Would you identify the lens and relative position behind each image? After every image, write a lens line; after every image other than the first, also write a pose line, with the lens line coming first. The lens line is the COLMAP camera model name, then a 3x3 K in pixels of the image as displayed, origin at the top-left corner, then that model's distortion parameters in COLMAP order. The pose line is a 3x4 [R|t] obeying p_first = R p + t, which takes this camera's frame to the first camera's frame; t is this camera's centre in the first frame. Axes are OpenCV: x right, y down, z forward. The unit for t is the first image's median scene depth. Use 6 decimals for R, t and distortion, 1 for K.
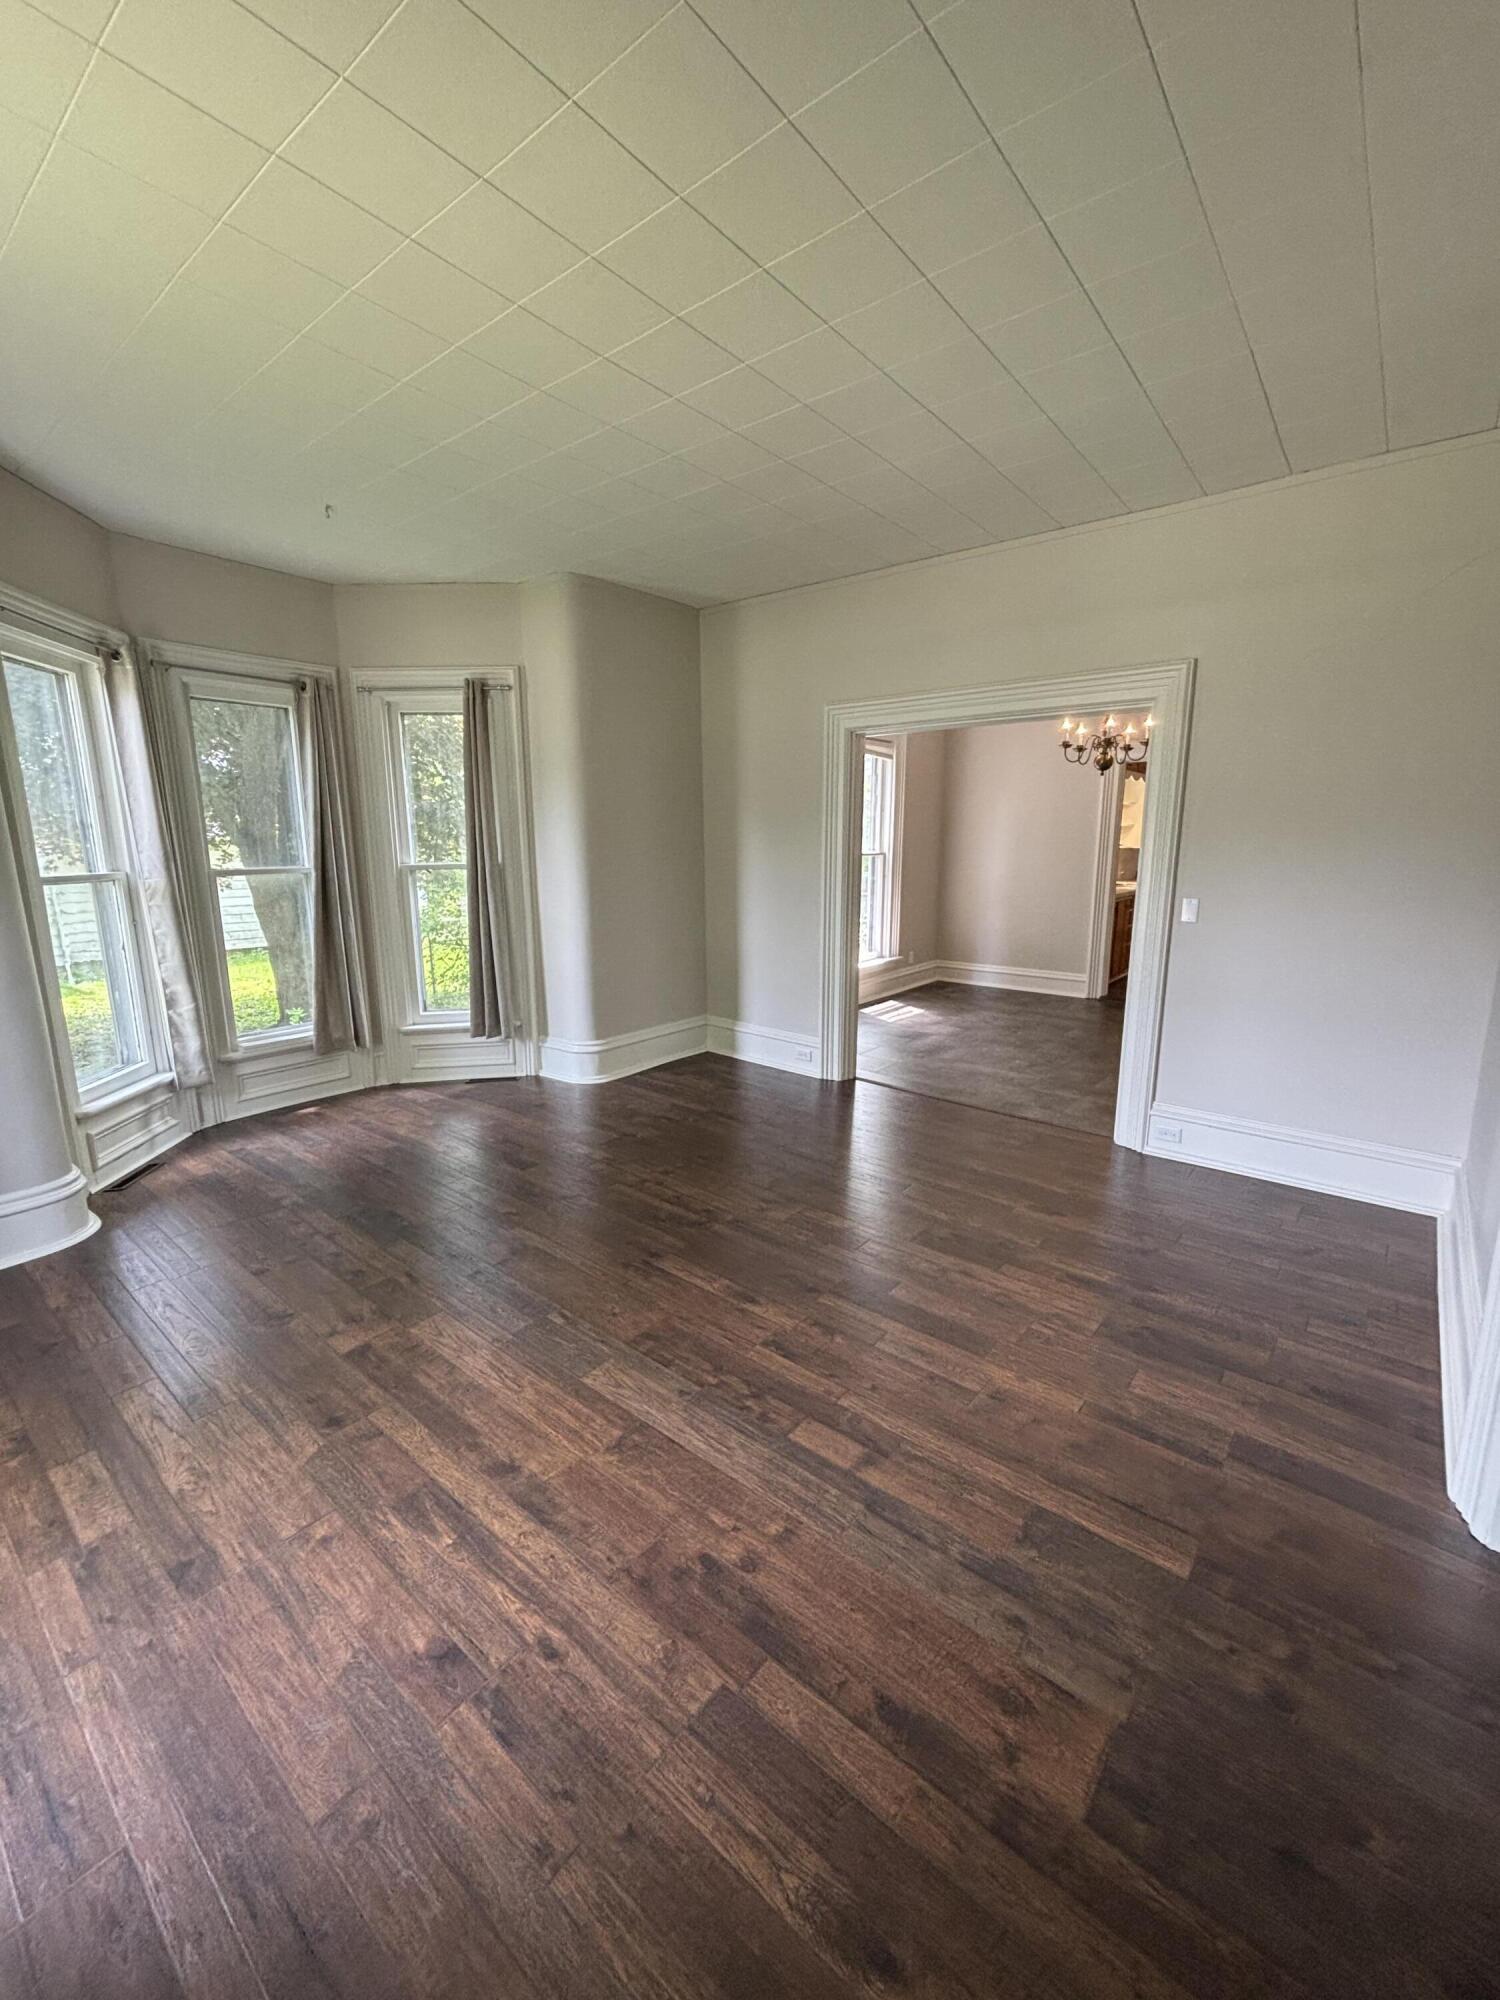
lens RADIAL K [[806.3, 0, 750.8], [0, 806.3, 998.3], [0, 0, 1]] dist [-0.001806, 0.003213]
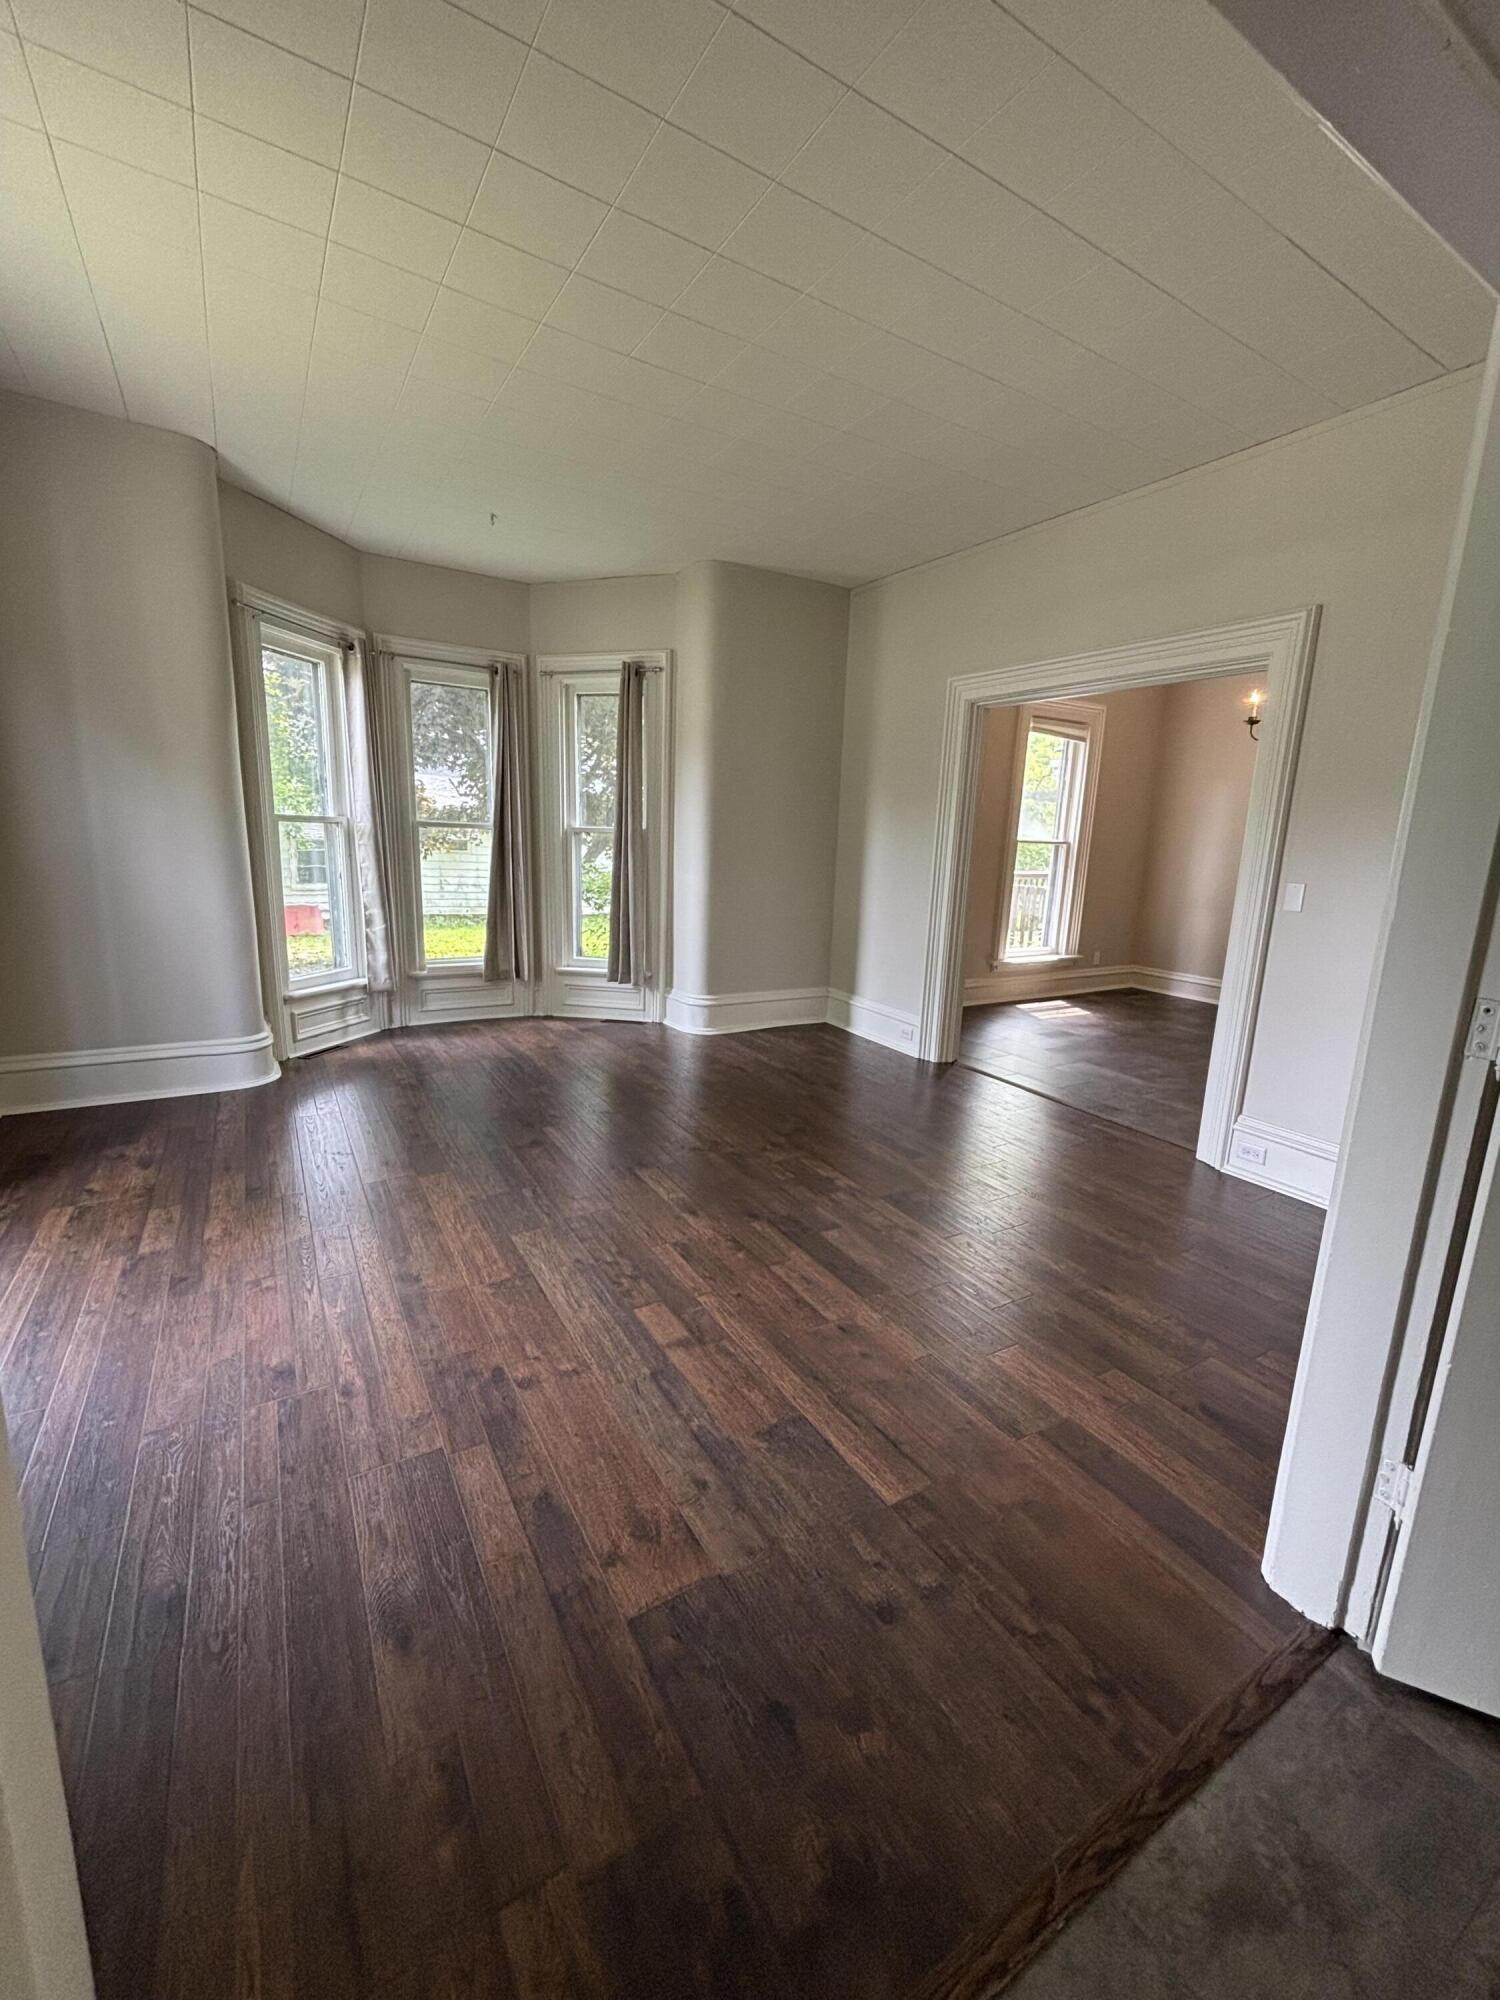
lens RADIAL K [[806.3, 0, 748.8], [0, 806.3, 996.1], [0, 0, 1]] dist [-0.001806, 0.003213]
pose [[0.941070, 0.102239, -0.322389, 0.282936], [-0.103368, 0.994549, 0.013664, 0.045488], [0.322029, 0.020466, 0.946509, -0.003375]]
